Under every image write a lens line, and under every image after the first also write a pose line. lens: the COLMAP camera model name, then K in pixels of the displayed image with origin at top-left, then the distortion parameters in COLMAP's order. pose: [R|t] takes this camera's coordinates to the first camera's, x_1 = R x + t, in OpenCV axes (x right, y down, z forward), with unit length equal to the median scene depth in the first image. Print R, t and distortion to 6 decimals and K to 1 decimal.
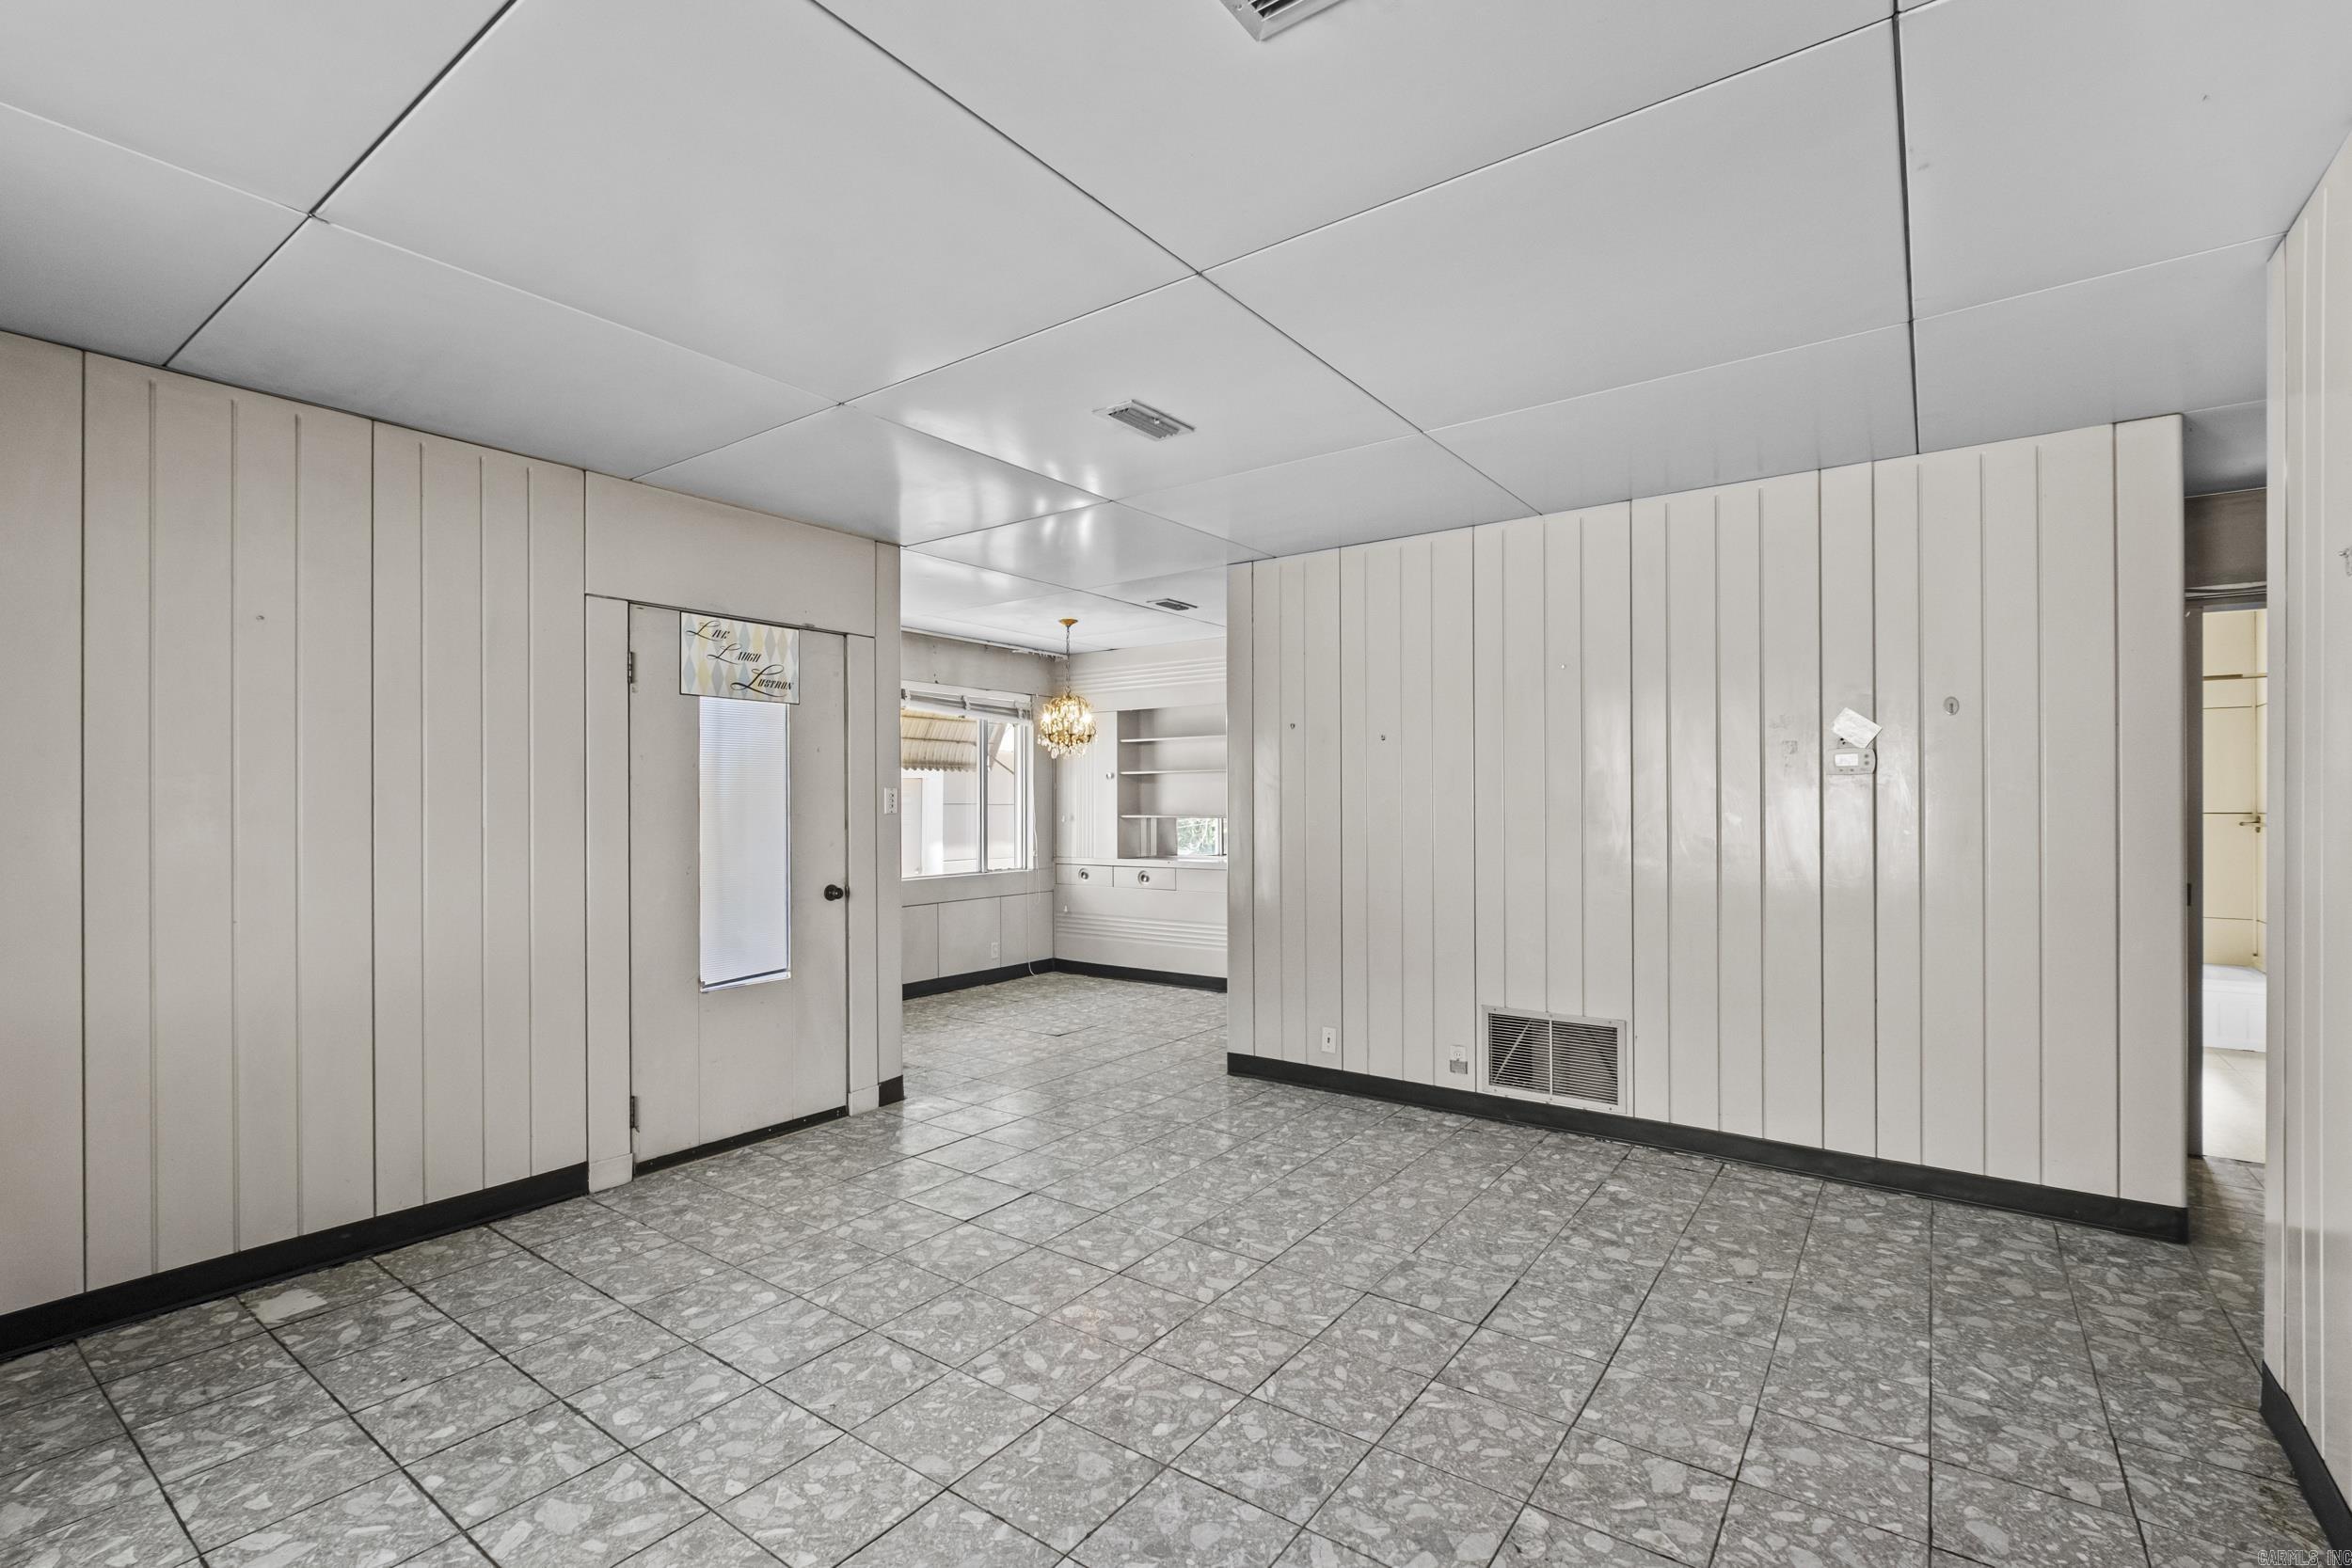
lens RADIAL K [[1043.9, 0, 1122.5], [0, 1043.9, 811.9], [0, 0, 1]] dist [-0.004481, -0.001472]
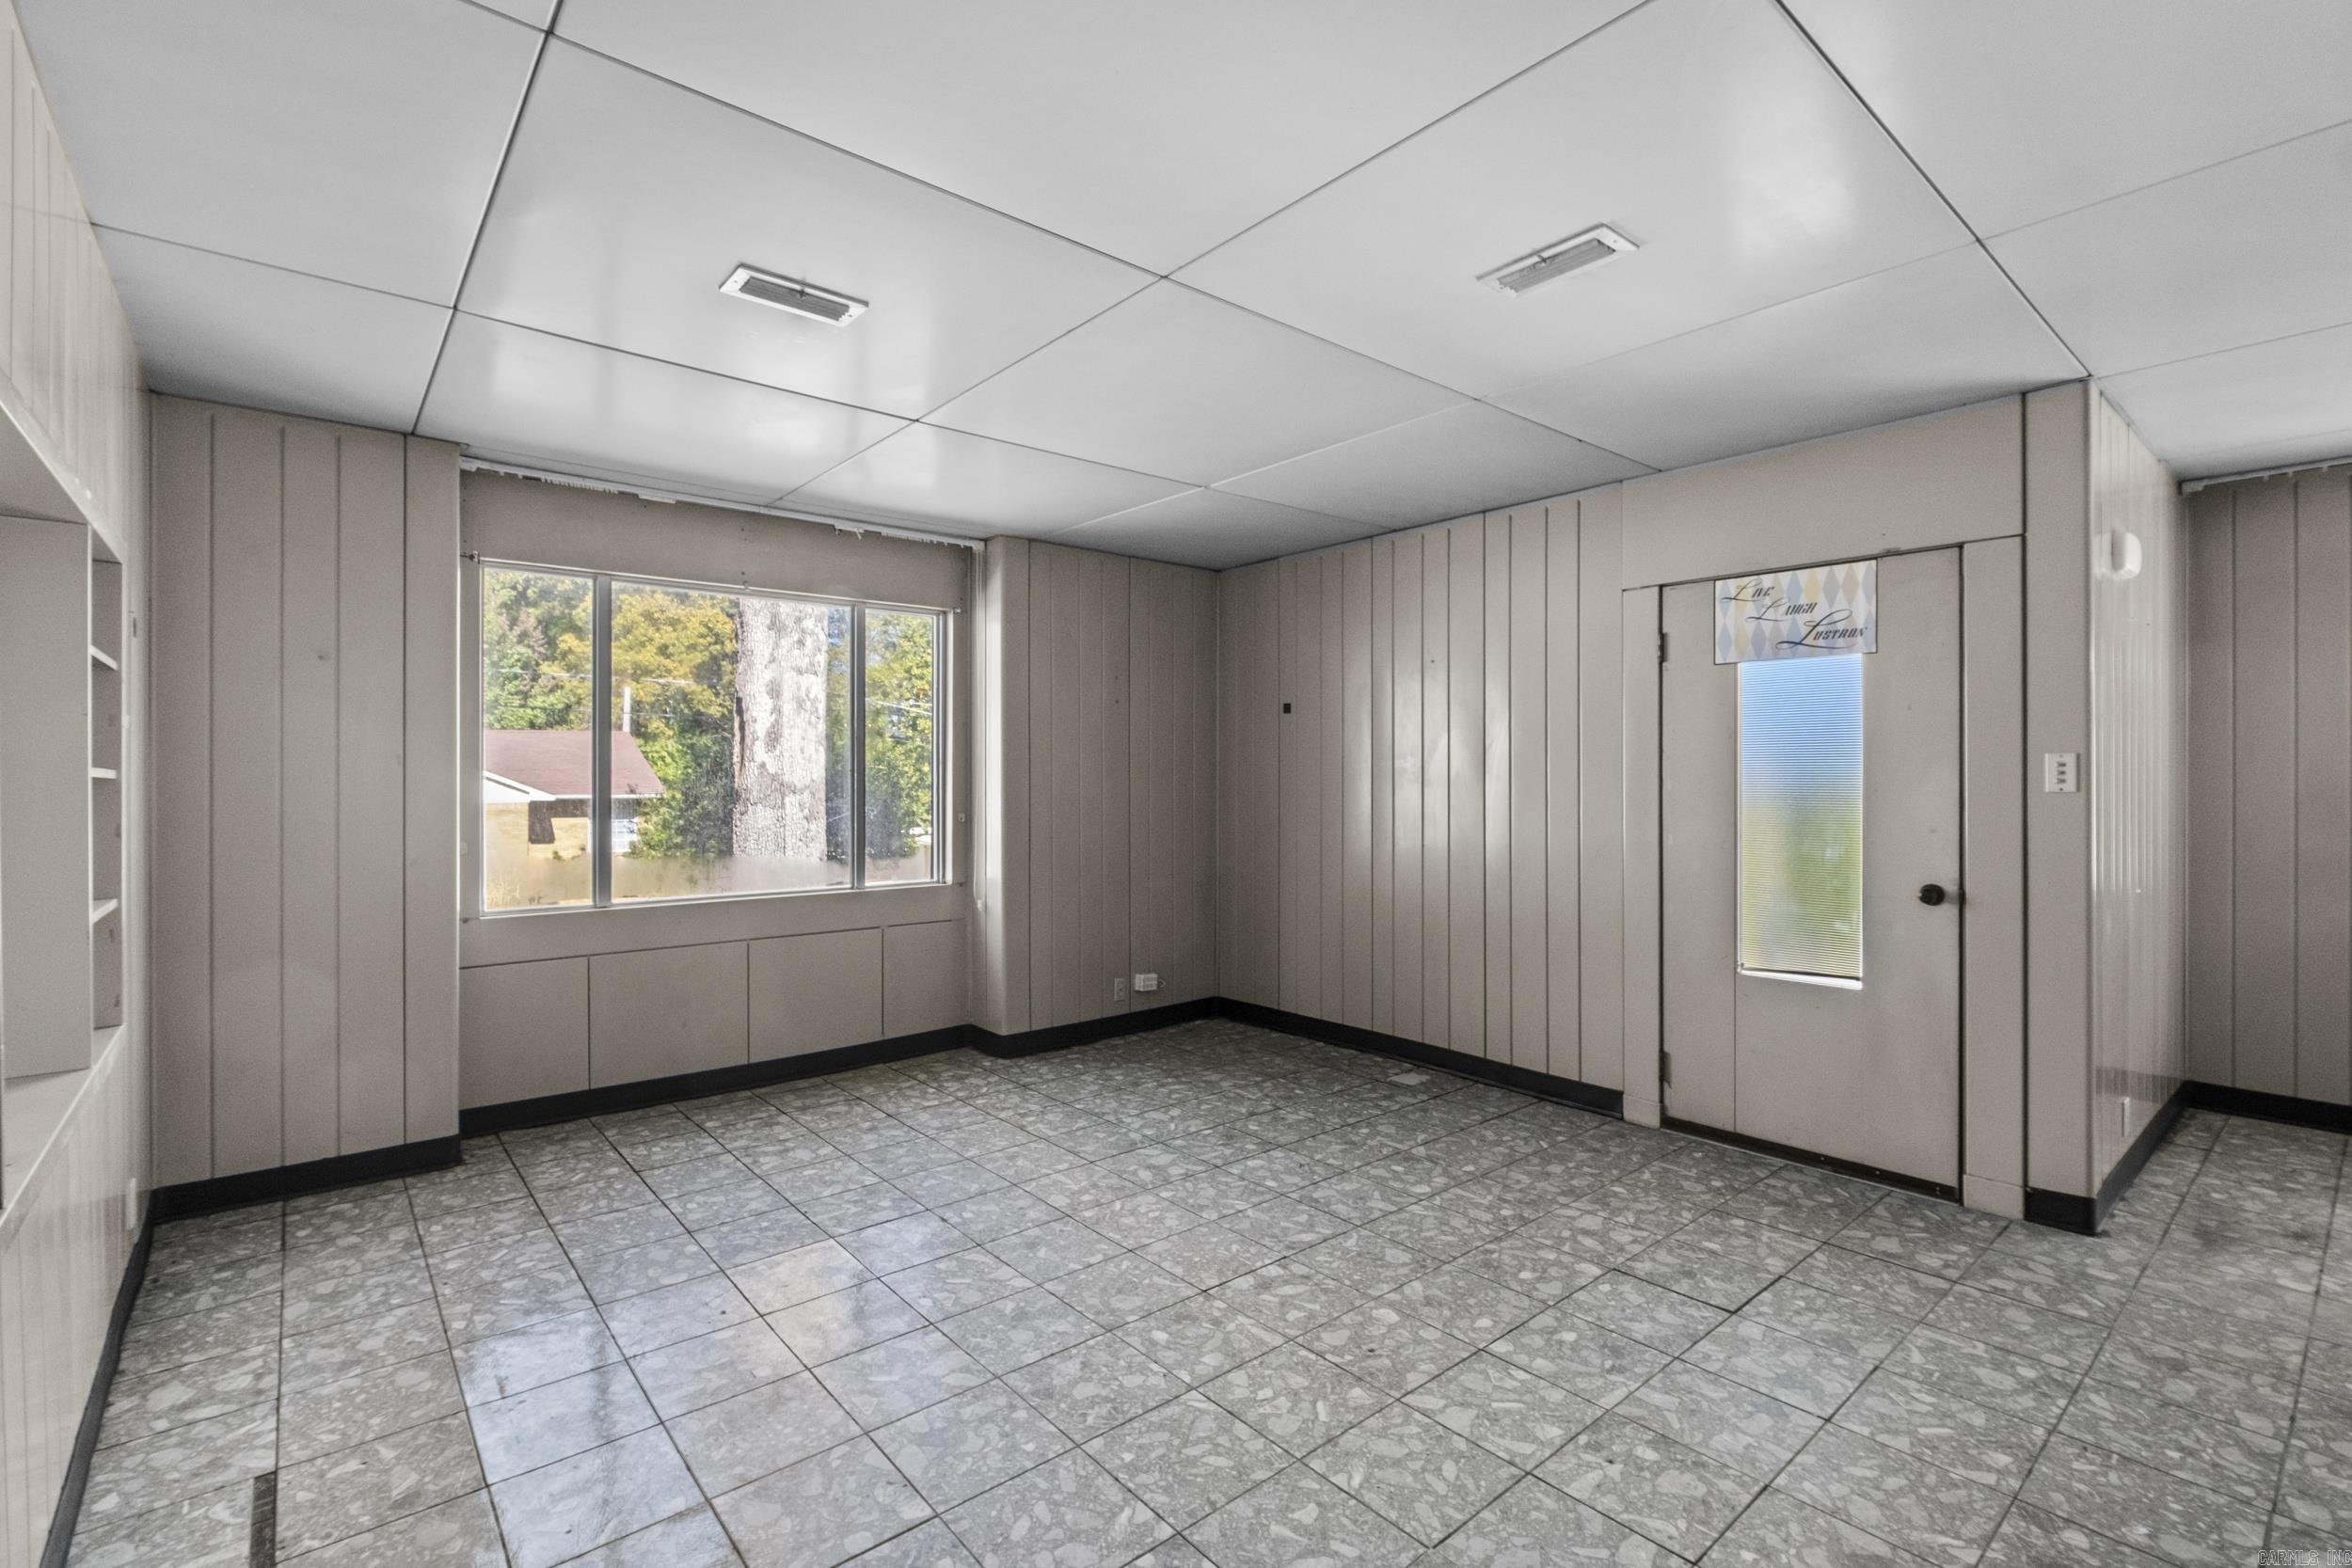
lens RADIAL K [[1043.9, 0, 1190.6], [0, 1043.9, 766.3], [0, 0, 1]] dist [-0.004481, -0.001472]
pose [[-0.197160, -0.004806, -0.980360, 0.802706], [-0.007757, 0.999964, -0.003342, -0.011258], [0.980341, 0.006945, -0.197190, 0.885516]]
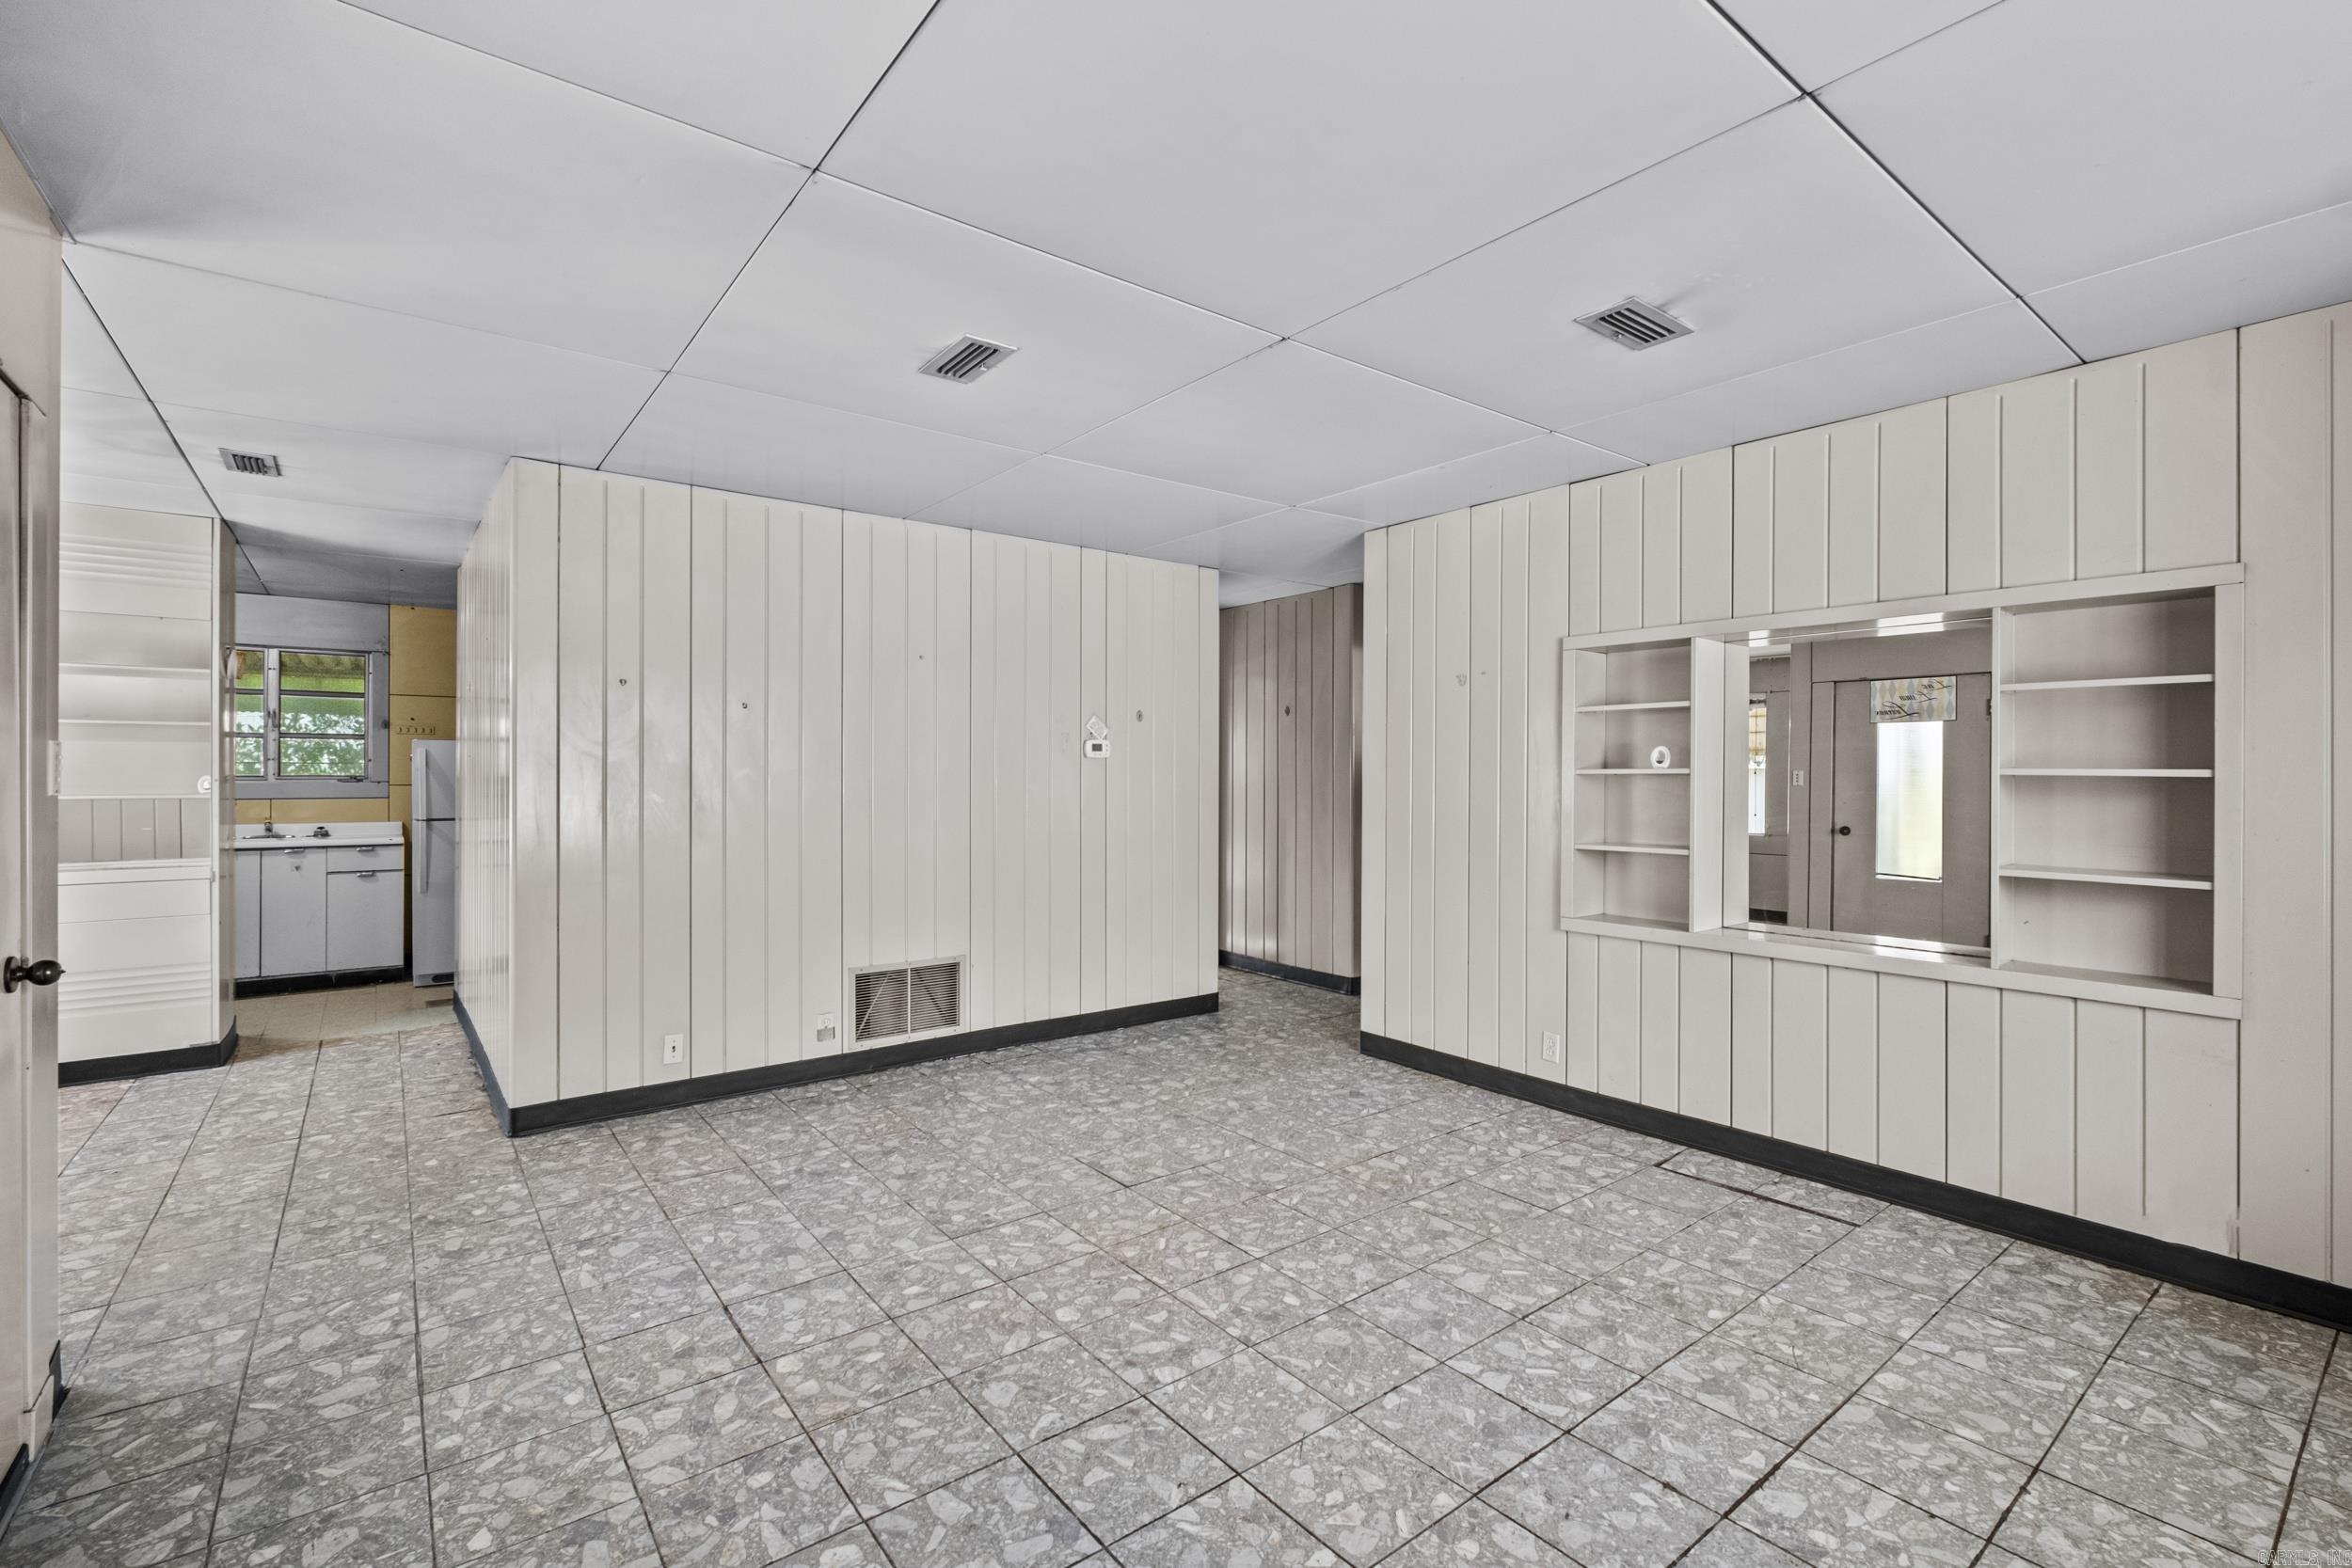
lens RADIAL K [[1043.9, 0, 1161.0], [0, 1043.9, 781.0], [0, 0, 1]] dist [-0.004481, -0.001472]
pose [[0.263307, -0.001964, 0.964710, -0.815087], [0.006850, 0.999977, 0.000166, -0.001484], [-0.964688, 0.006565, 0.263314, 0.585862]]
